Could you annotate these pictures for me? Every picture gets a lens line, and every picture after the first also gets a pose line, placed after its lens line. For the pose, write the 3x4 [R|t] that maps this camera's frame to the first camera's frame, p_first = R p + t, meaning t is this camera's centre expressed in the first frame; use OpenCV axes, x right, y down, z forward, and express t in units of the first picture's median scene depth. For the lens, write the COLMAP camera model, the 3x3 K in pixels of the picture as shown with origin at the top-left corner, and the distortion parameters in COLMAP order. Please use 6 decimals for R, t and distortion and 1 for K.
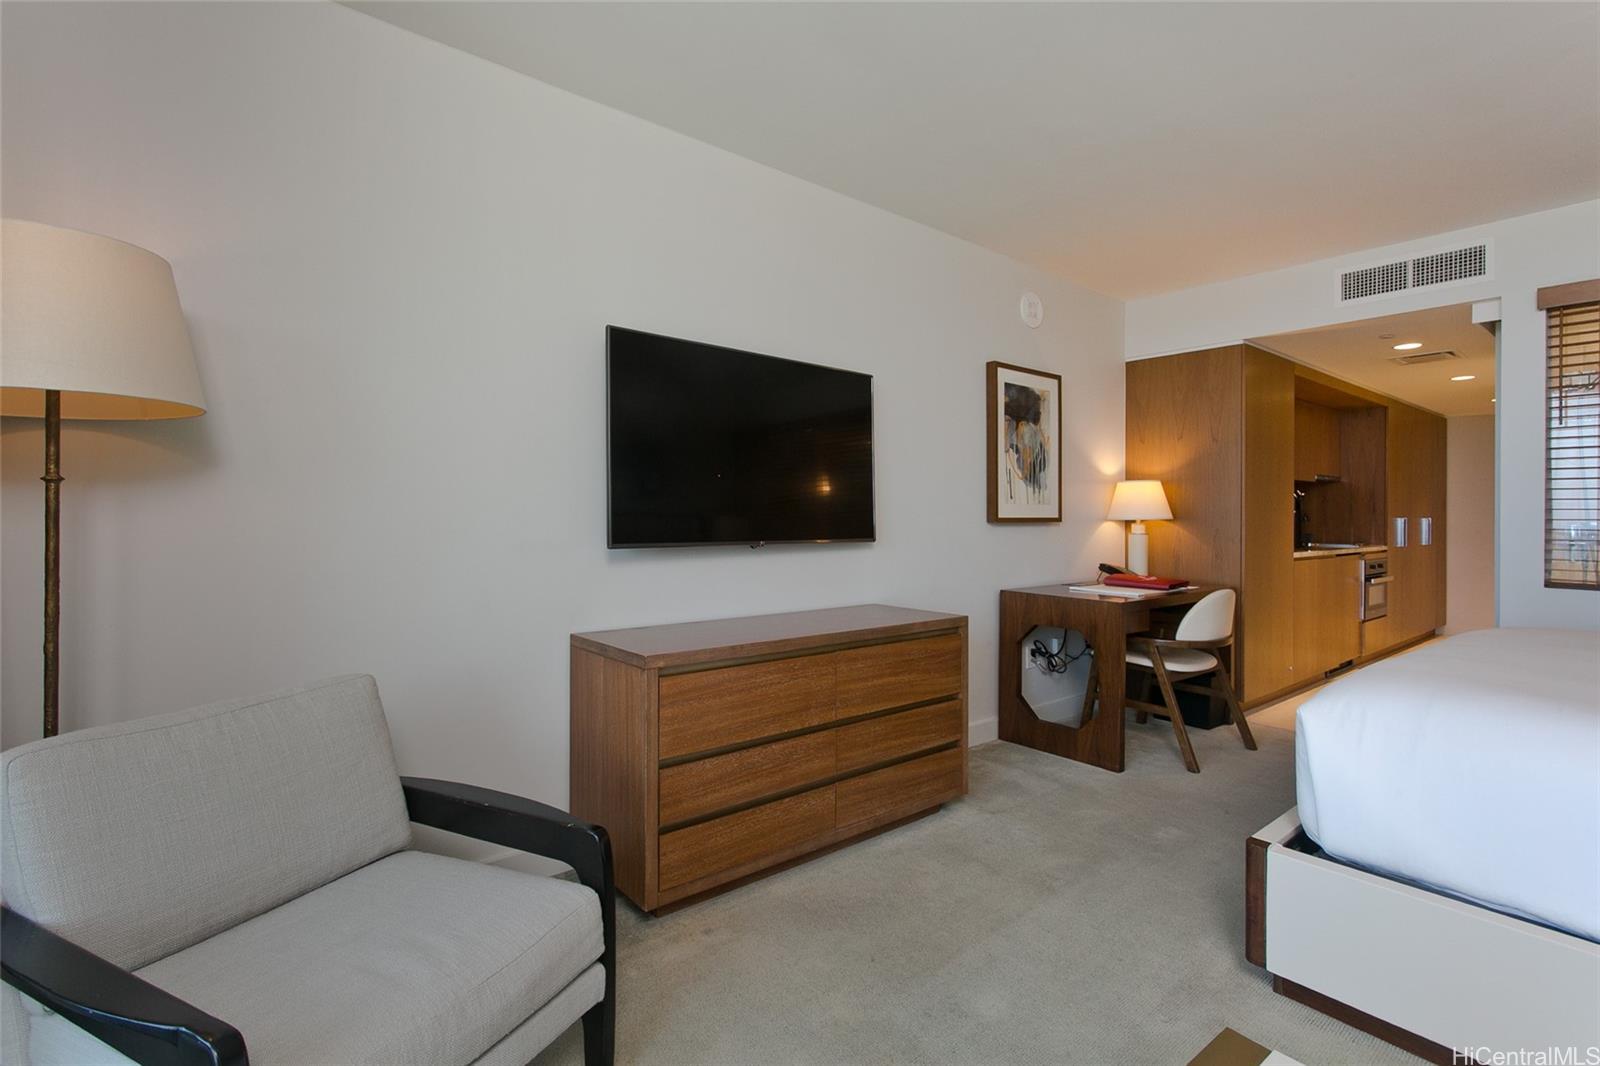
lens RADIAL K [[764.6, 0, 806.8], [0, 764.6, 524.1], [0, 0, 1]] dist [-0.003553, -0.000543]
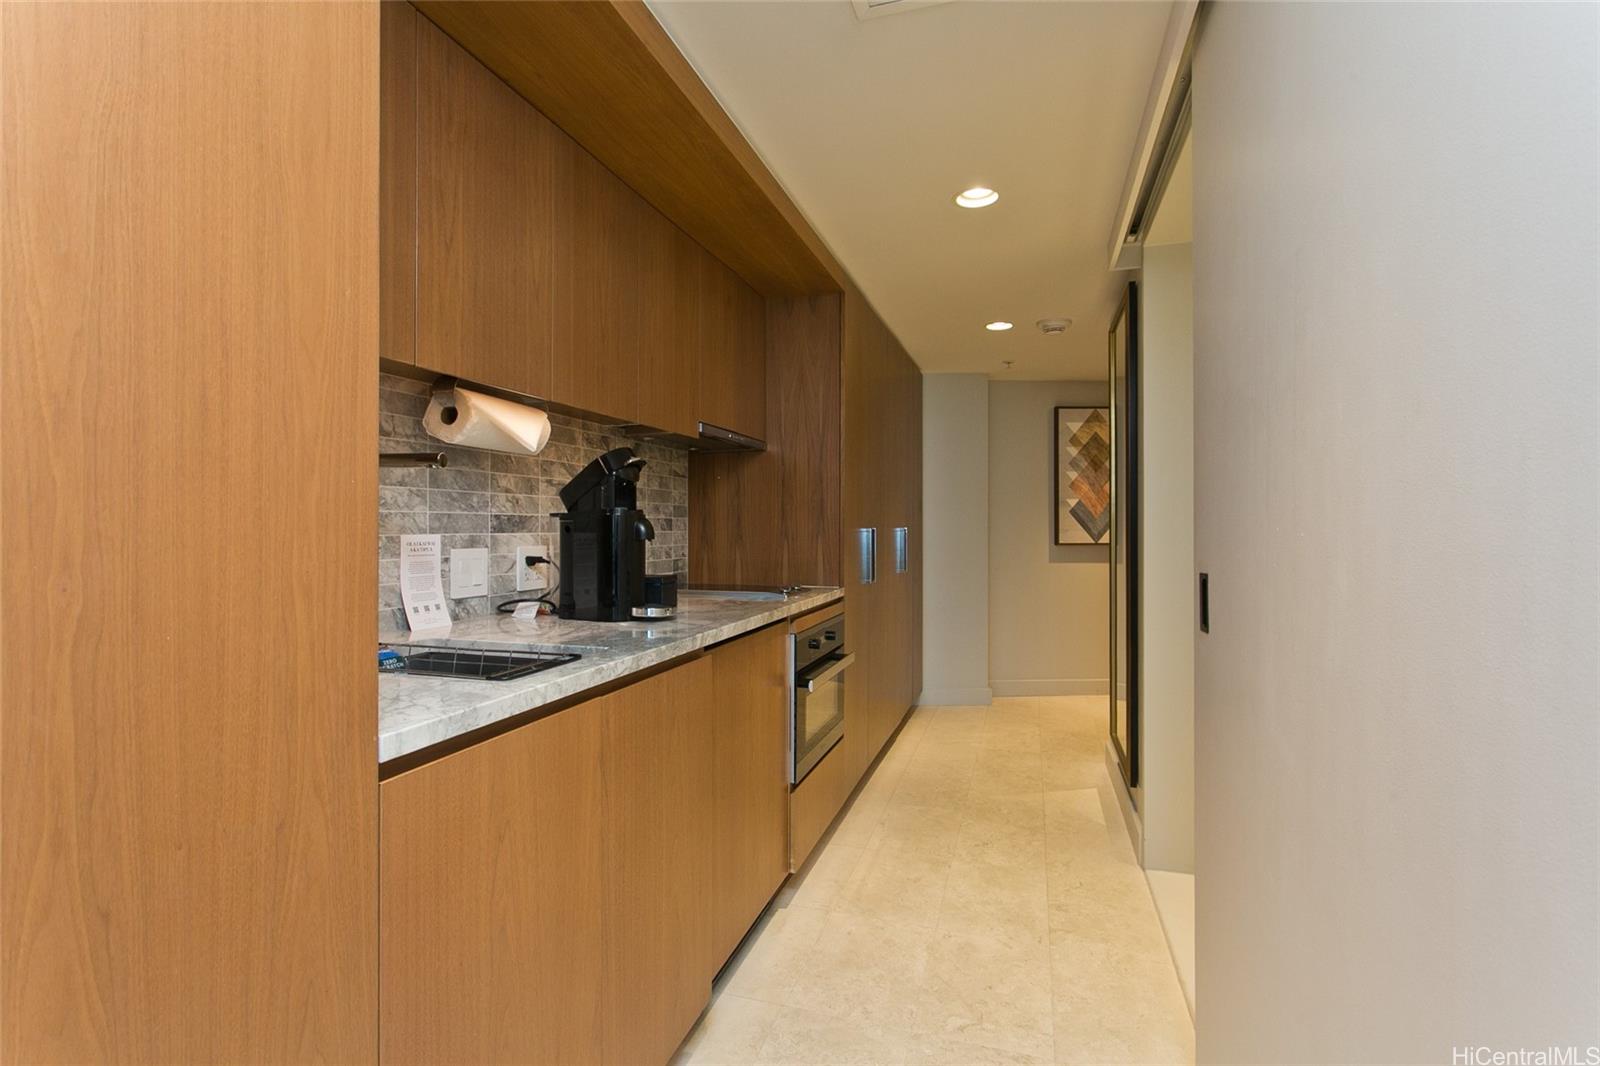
lens RADIAL K [[764.6, 0, 797.5], [0, 764.6, 533.0], [0, 0, 1]] dist [-0.003553, -0.000543]
pose [[0.840596, -0.002443, 0.541657, 0.496020], [0.002434, 0.999997, 0.000734, -0.005408], [-0.541657, 0.000701, 0.840599, 0.637518]]
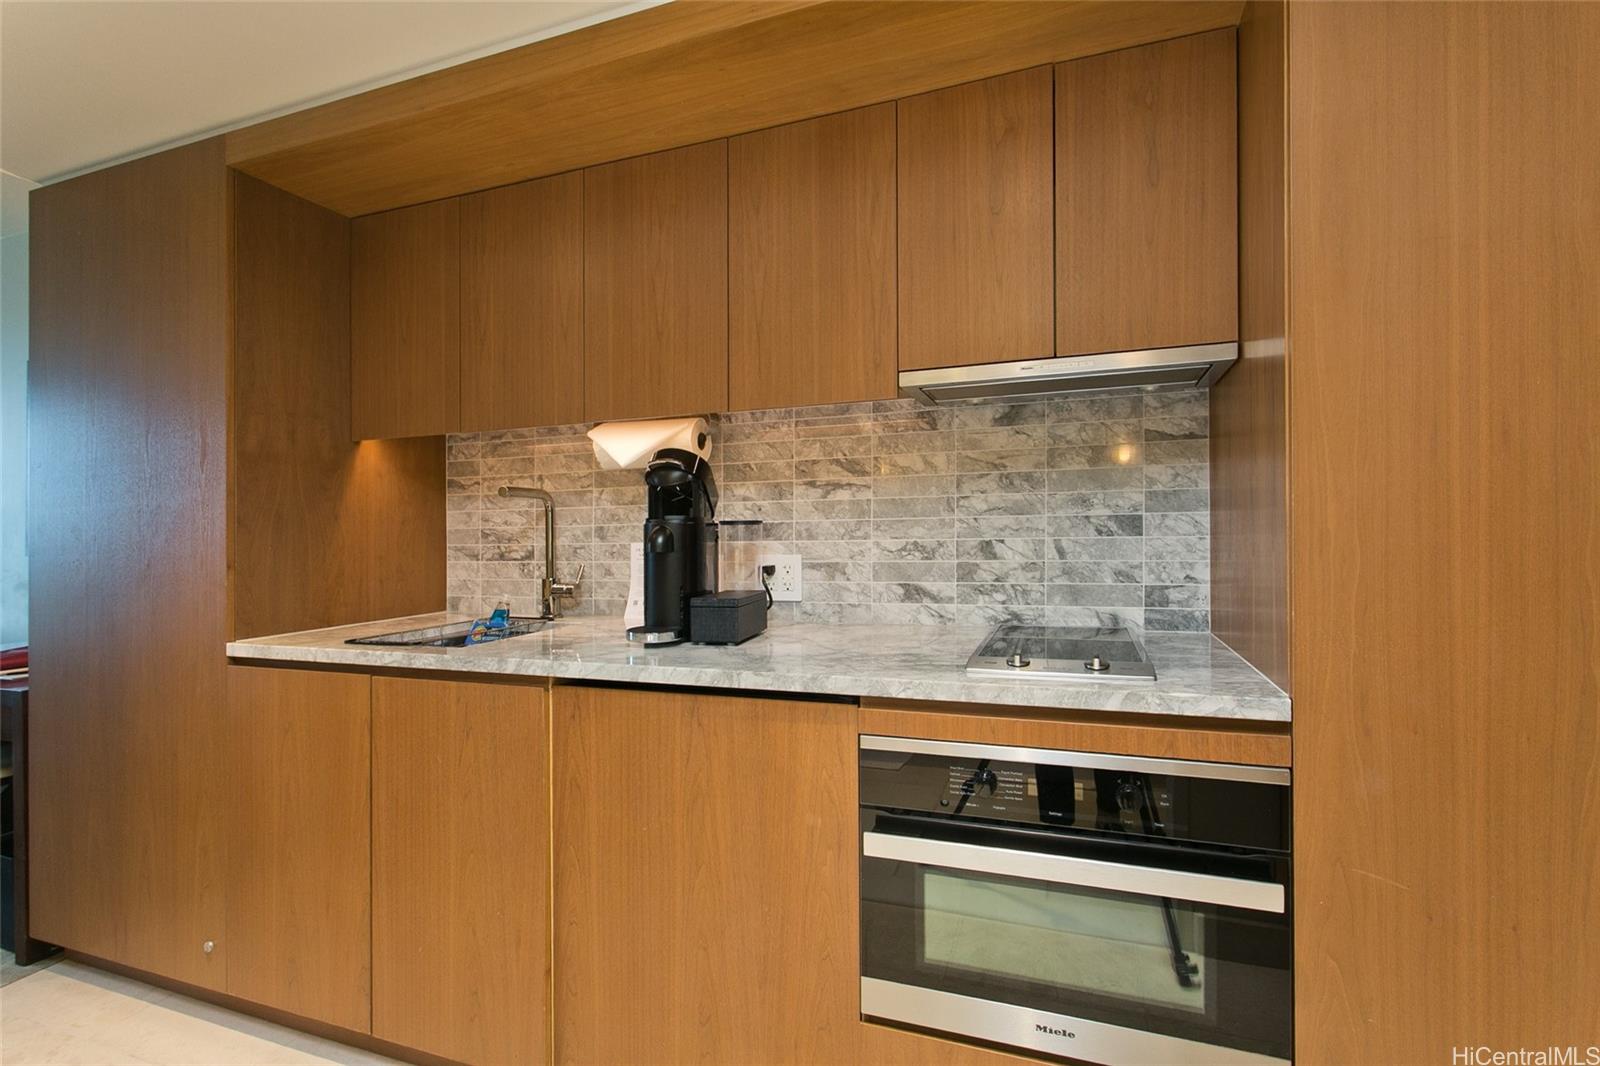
lens RADIAL K [[764.6, 0, 797.4], [0, 764.6, 528.7], [0, 0, 1]] dist [-0.003553, -0.000543]
pose [[0.496695, -0.003220, -0.867919, 0.854049], [0.012429, 0.999917, 0.003404, -0.011354], [0.867836, -0.012478, 0.496694, 0.828650]]
